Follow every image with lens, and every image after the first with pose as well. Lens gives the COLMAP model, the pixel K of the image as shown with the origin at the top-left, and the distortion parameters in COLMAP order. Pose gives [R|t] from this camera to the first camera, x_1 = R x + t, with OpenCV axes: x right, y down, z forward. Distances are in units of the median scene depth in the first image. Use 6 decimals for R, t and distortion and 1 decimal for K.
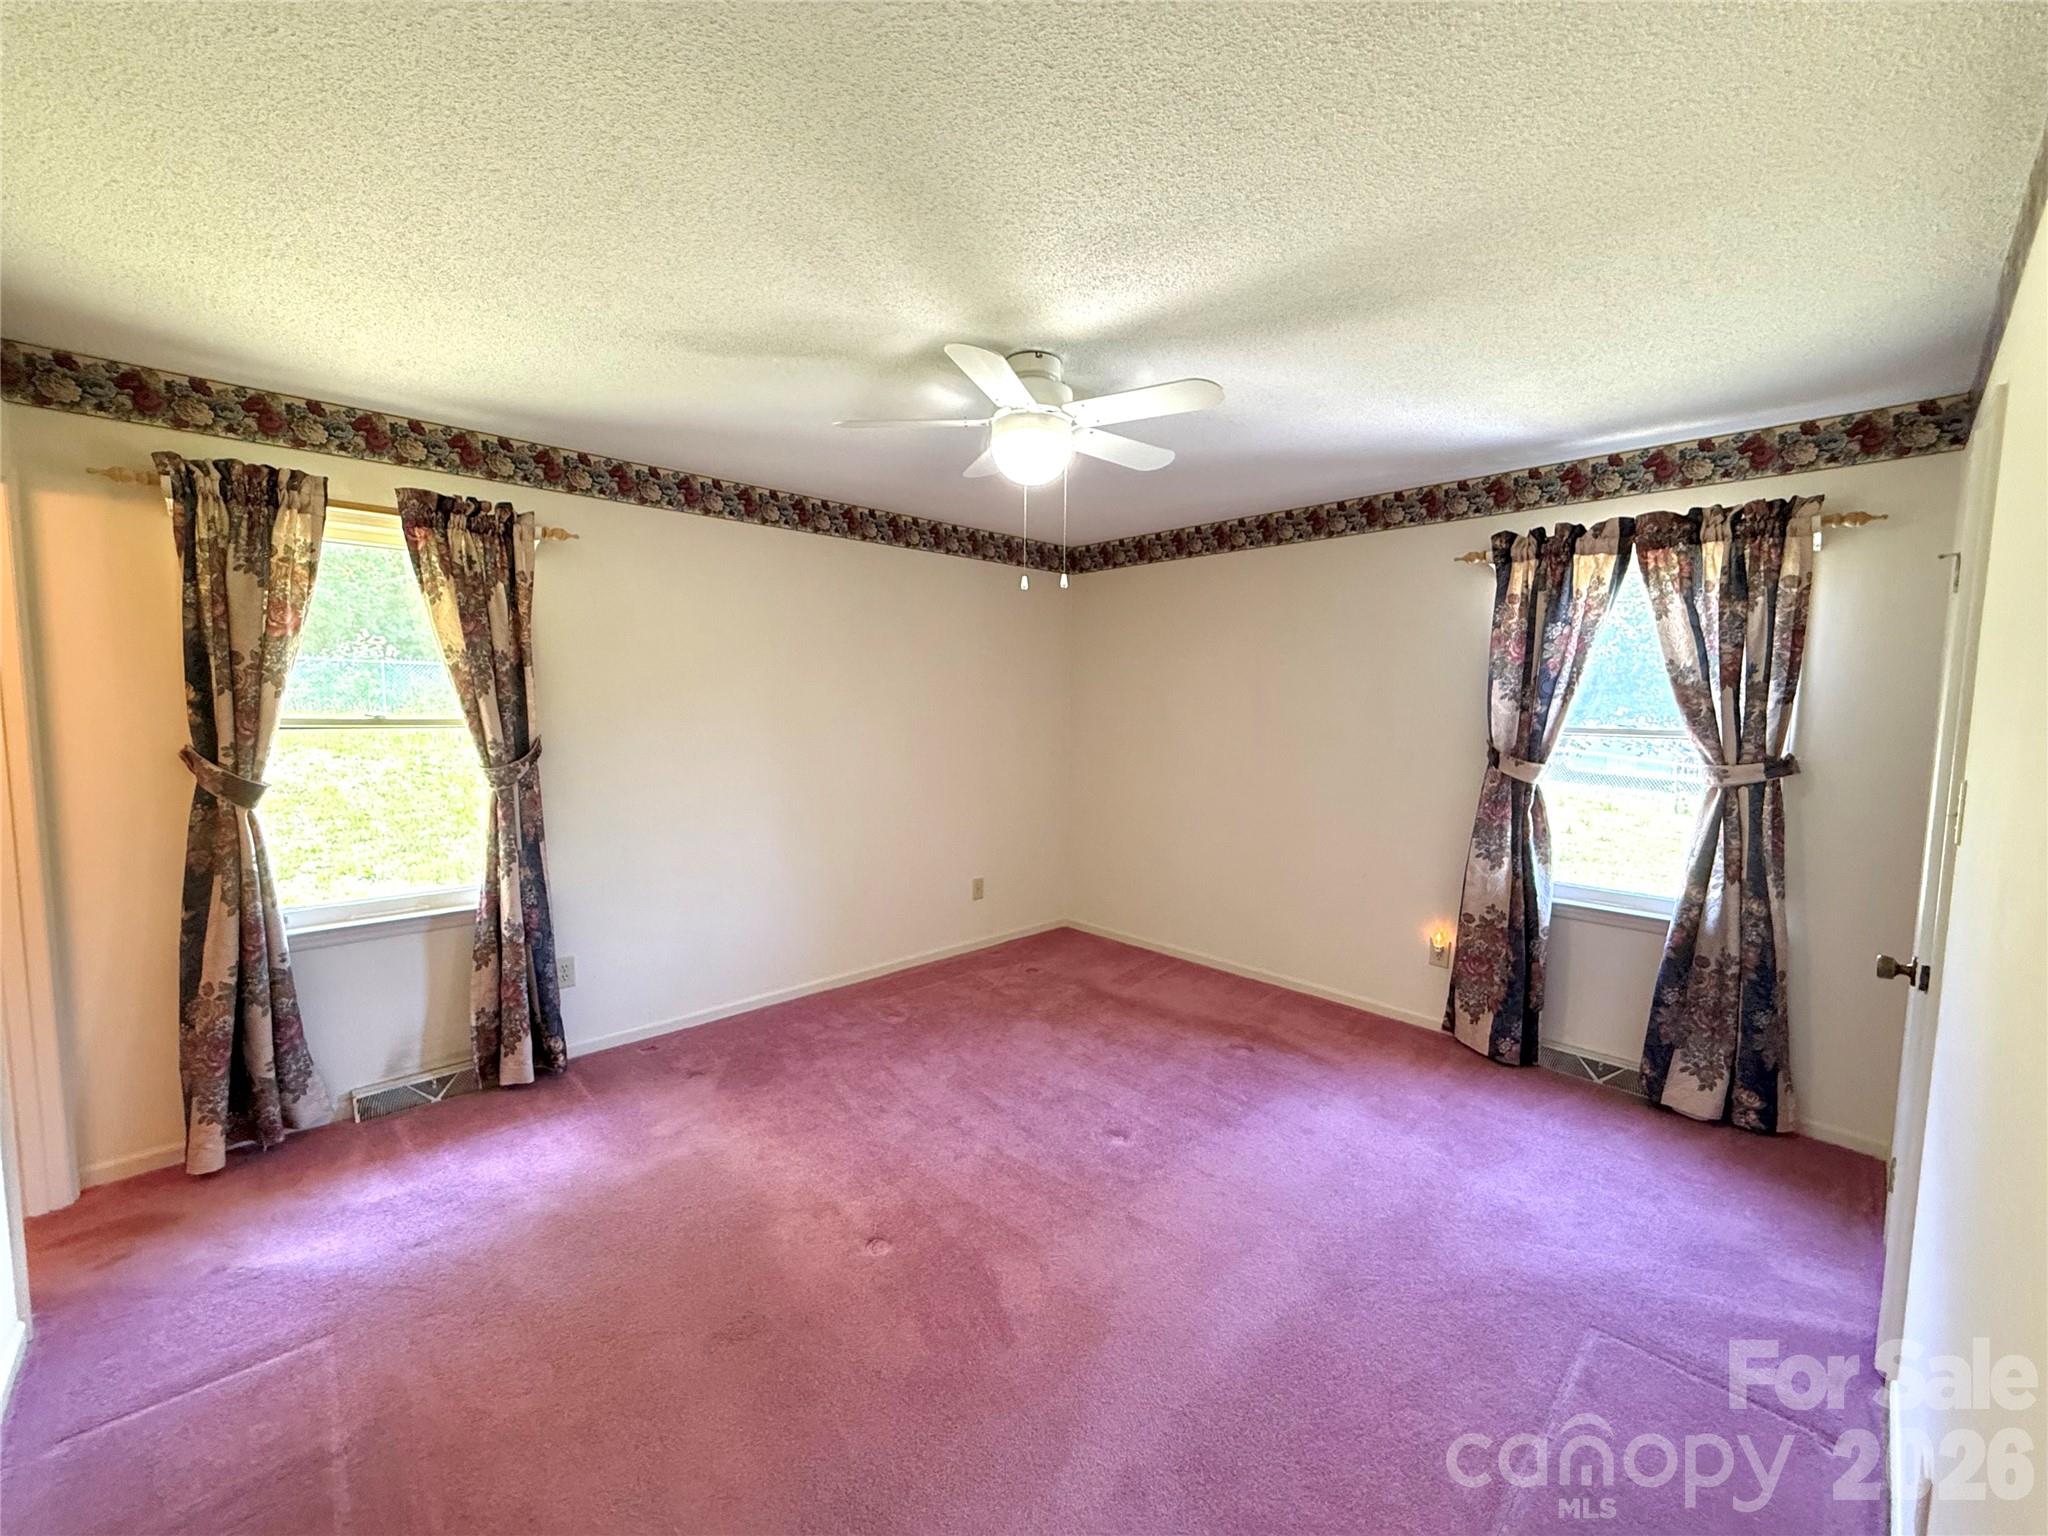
lens RADIAL K [[820.7, 0, 1032.2], [0, 820.7, 764.6], [0, 0, 1]] dist [0.001169, 0.000917]
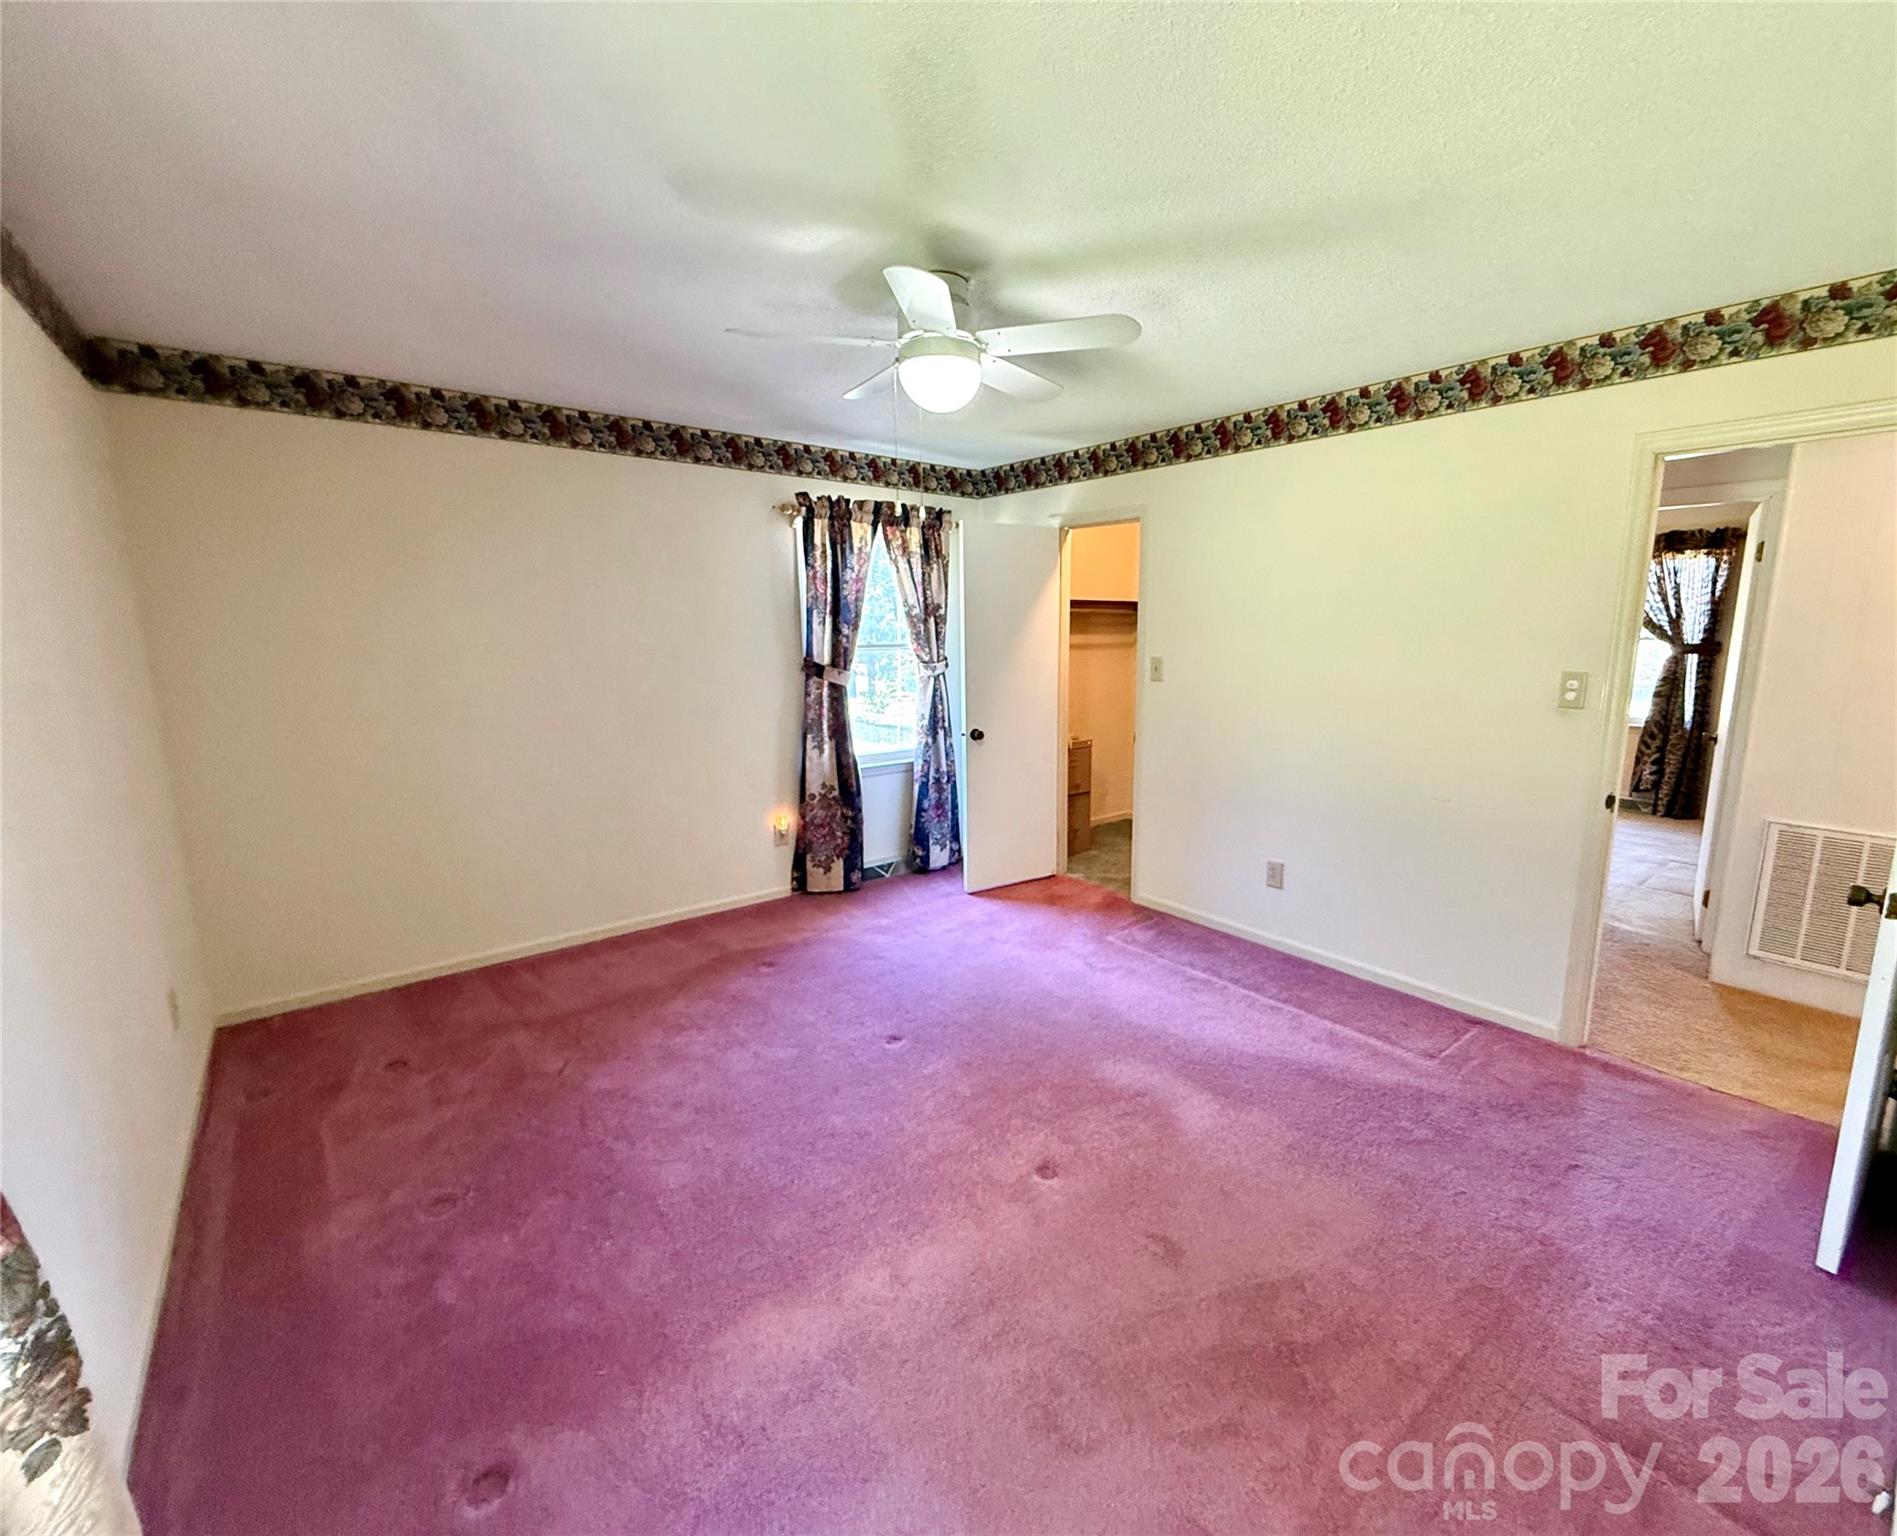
lens RADIAL K [[867.2, 0, 953.3], [0, 867.2, 774.1], [0, 0, 1]] dist [-0.014513, -0.000388]
pose [[0.059783, -0.181152, 0.981636, -0.806034], [0.080033, 0.981099, 0.176179, -0.072104], [-0.994998, 0.068031, 0.073151, 0.698527]]
